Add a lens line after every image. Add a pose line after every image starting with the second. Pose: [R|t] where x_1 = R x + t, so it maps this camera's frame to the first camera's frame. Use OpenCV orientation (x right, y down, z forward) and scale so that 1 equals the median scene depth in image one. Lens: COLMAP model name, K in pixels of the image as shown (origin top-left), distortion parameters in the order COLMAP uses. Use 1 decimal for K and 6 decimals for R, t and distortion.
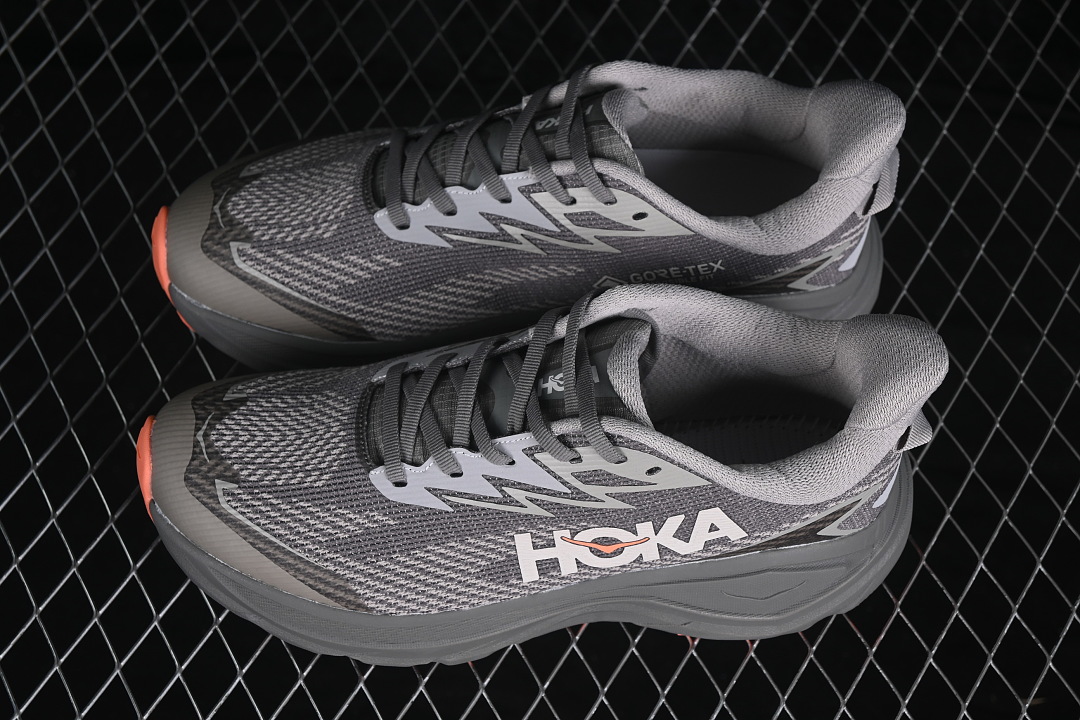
lens RADIAL K [[2477.9, 0, 540.0], [0, 2477.9, 360.0], [0, 0, 1]] dist [-0.063020, -0.306766]
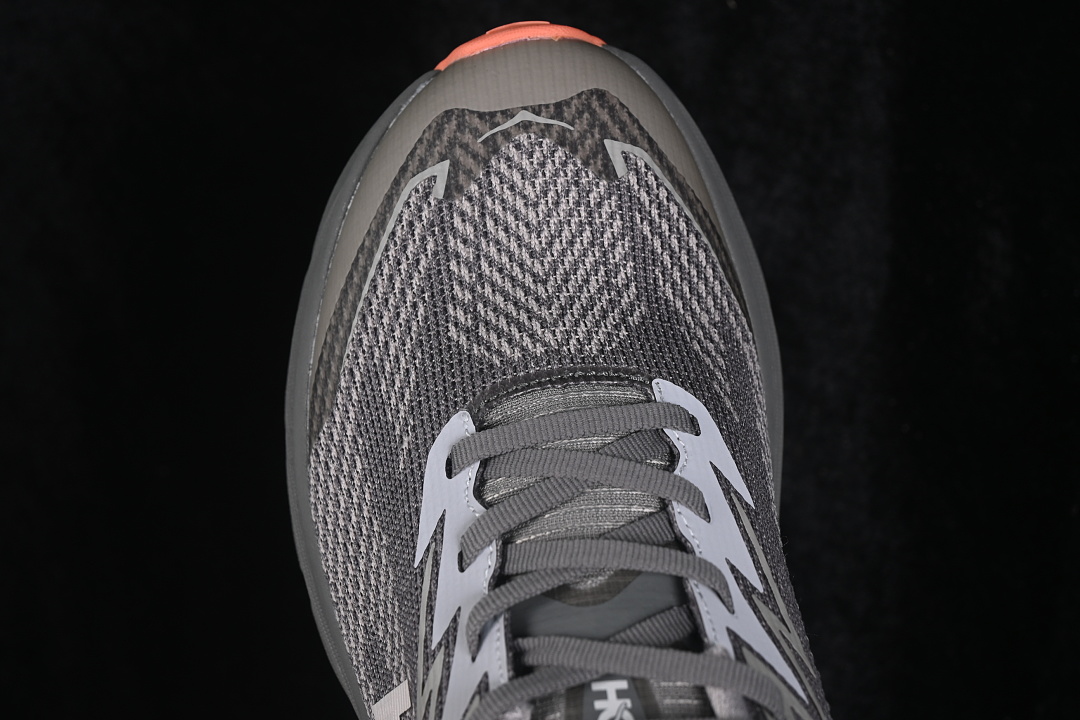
lens RADIAL K [[2477.9, 0, 540.0], [0, 2477.9, 360.0], [0, 0, 1]] dist [-0.063020, -0.306766]
pose [[0.156633, 0.971471, -0.178074, 0.024447], [-0.848341, 0.224660, 0.479421, -0.244048], [0.505750, 0.075974, 0.859328, 0.505221]]
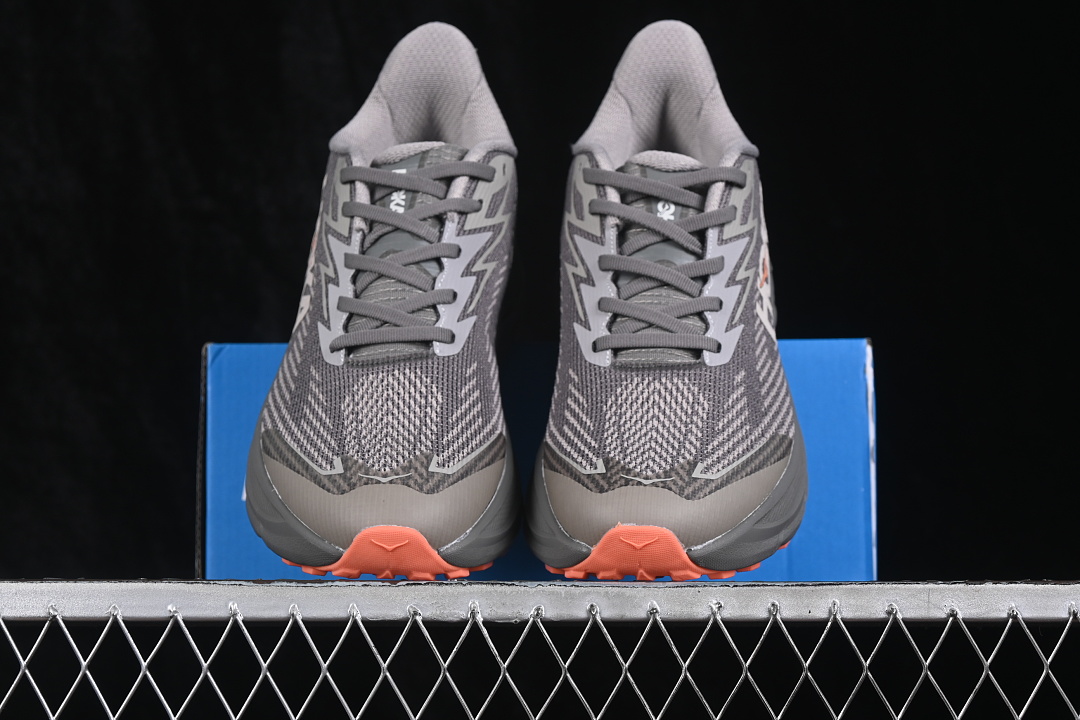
lens RADIAL K [[2477.9, 0, 540.0], [0, 2477.9, 360.0], [0, 0, 1]] dist [-0.063020, -0.306766]
pose [[0.065503, -0.566449, 0.821490, -0.988011], [0.860272, 0.449200, 0.241146, -0.289420], [-0.505610, 0.690909, 0.516724, 0.445205]]
